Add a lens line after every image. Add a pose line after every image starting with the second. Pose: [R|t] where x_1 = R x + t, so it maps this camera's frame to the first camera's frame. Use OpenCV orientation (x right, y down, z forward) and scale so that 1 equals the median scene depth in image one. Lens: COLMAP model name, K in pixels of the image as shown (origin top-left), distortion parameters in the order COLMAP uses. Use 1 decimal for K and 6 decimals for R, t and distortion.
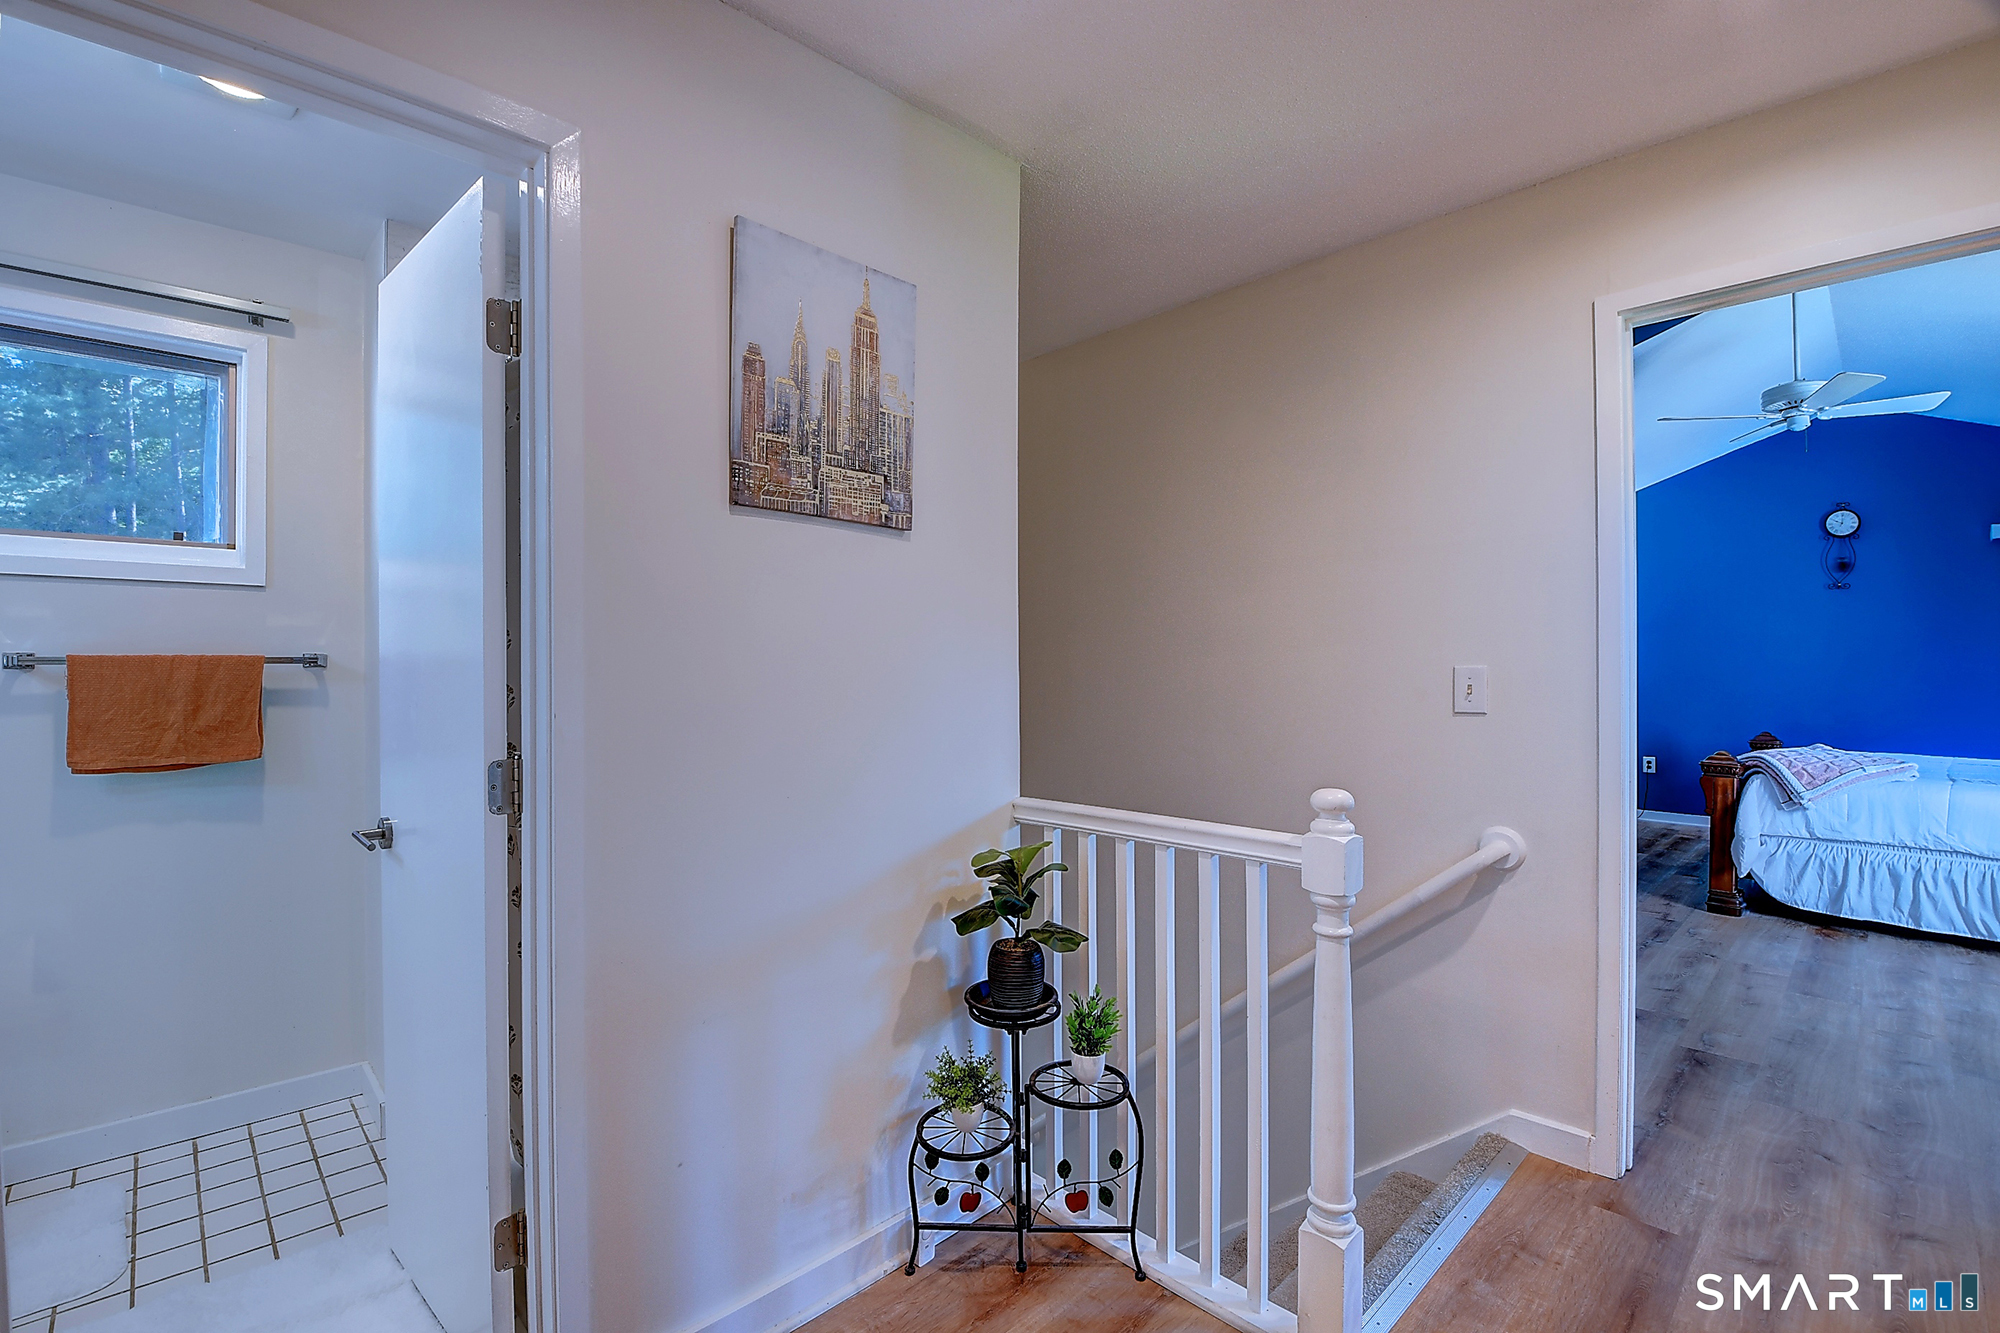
lens RADIAL K [[882.8, 0, 1006.7], [0, 882.8, 668.0], [0, 0, 1]] dist [-0.020420, -0.002380]
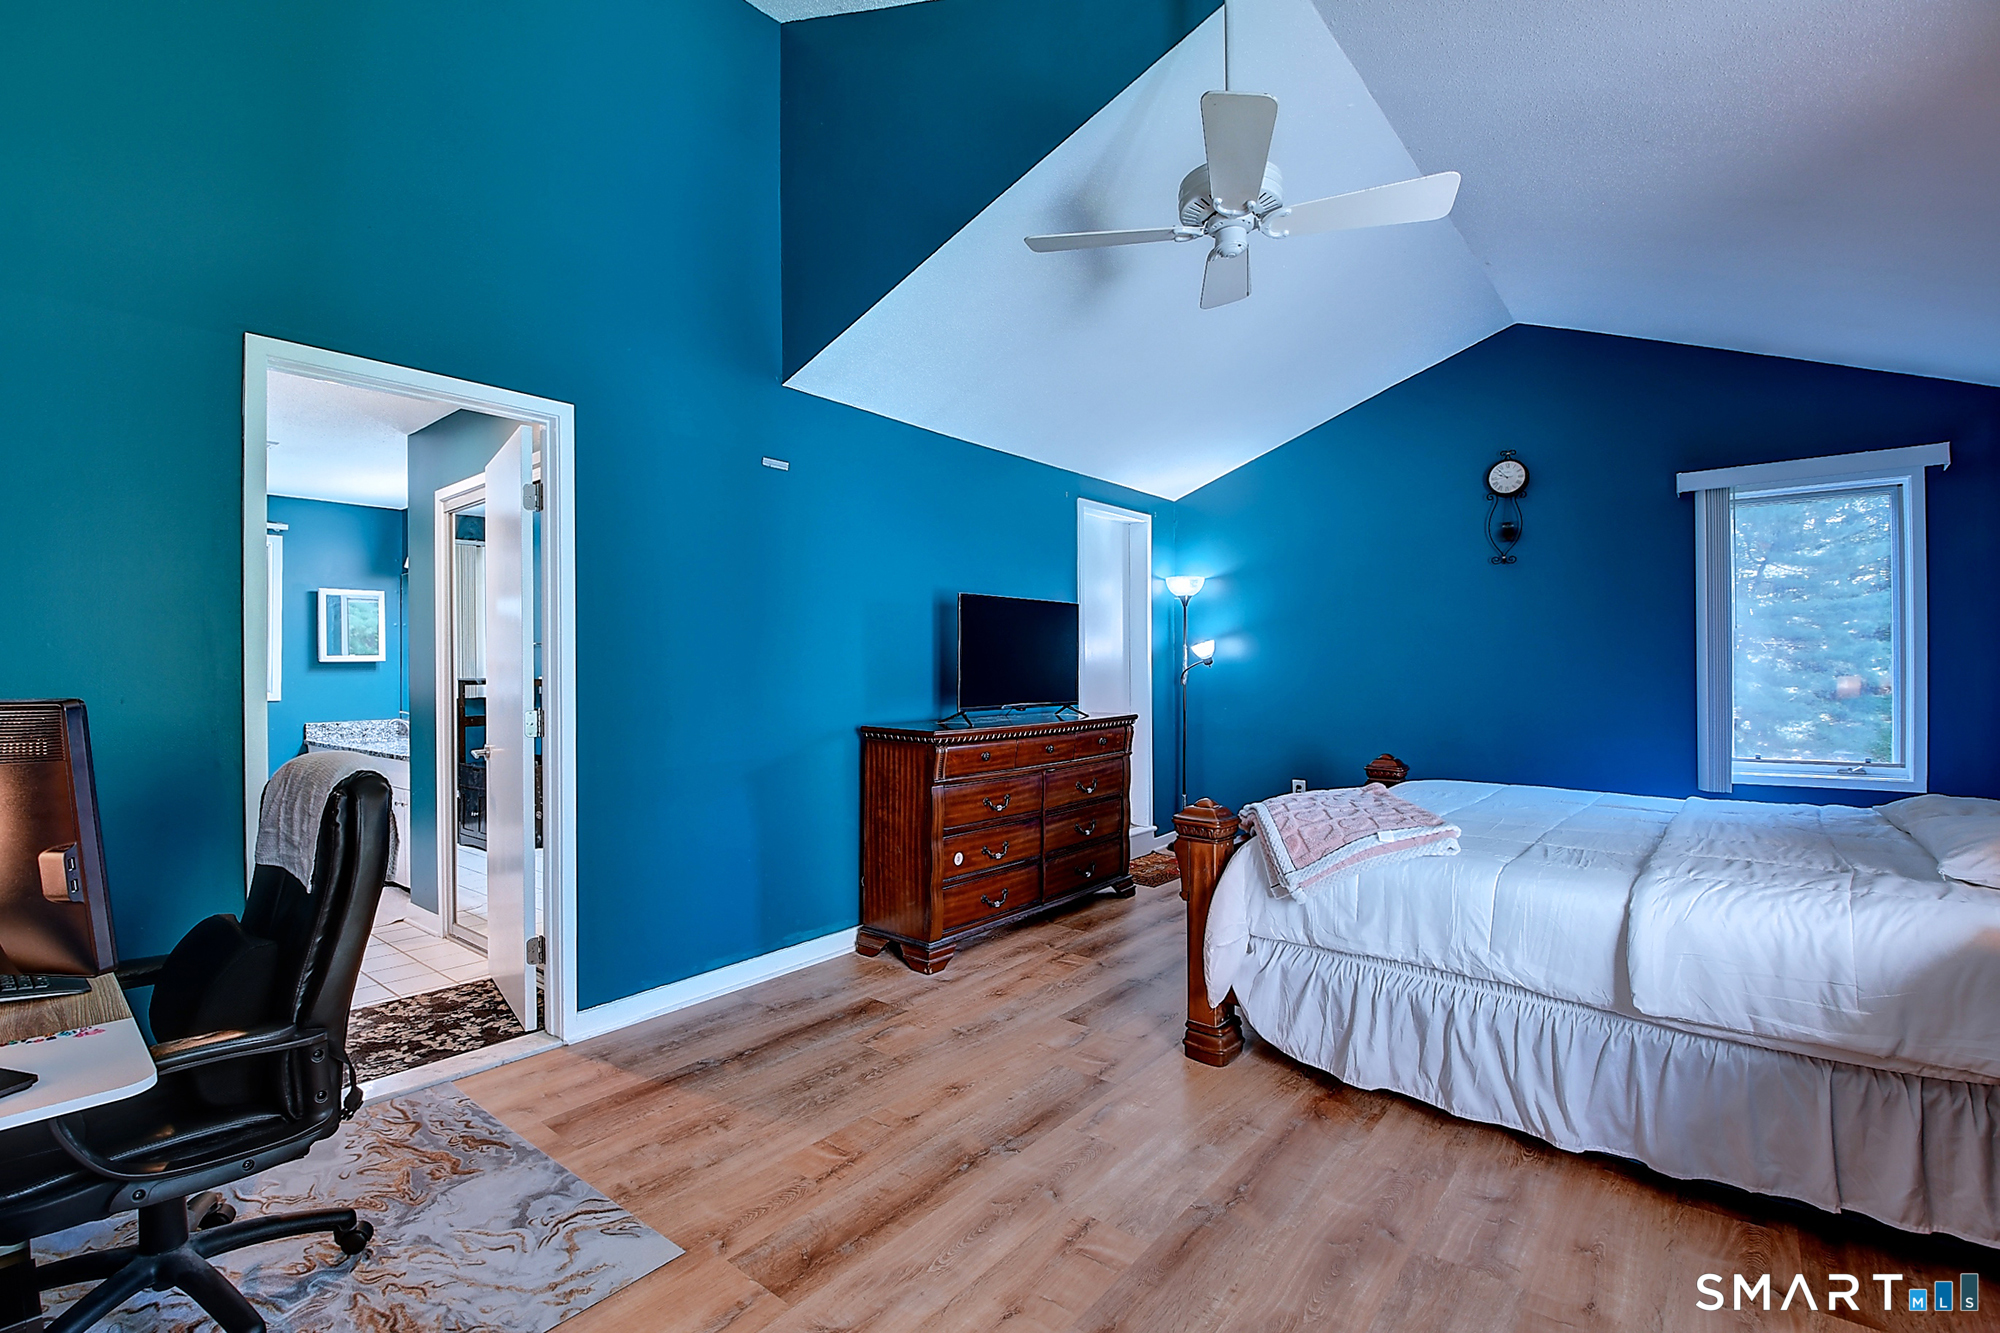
lens RADIAL K [[882.8, 0, 993.3], [0, 882.8, 668.5], [0, 0, 1]] dist [-0.020420, -0.002380]
pose [[0.994328, -0.000126, 0.106361, 0.659459], [-0.000131, 0.999997, 0.002410, 0.000180], [-0.106361, -0.002411, 0.994325, 0.420845]]
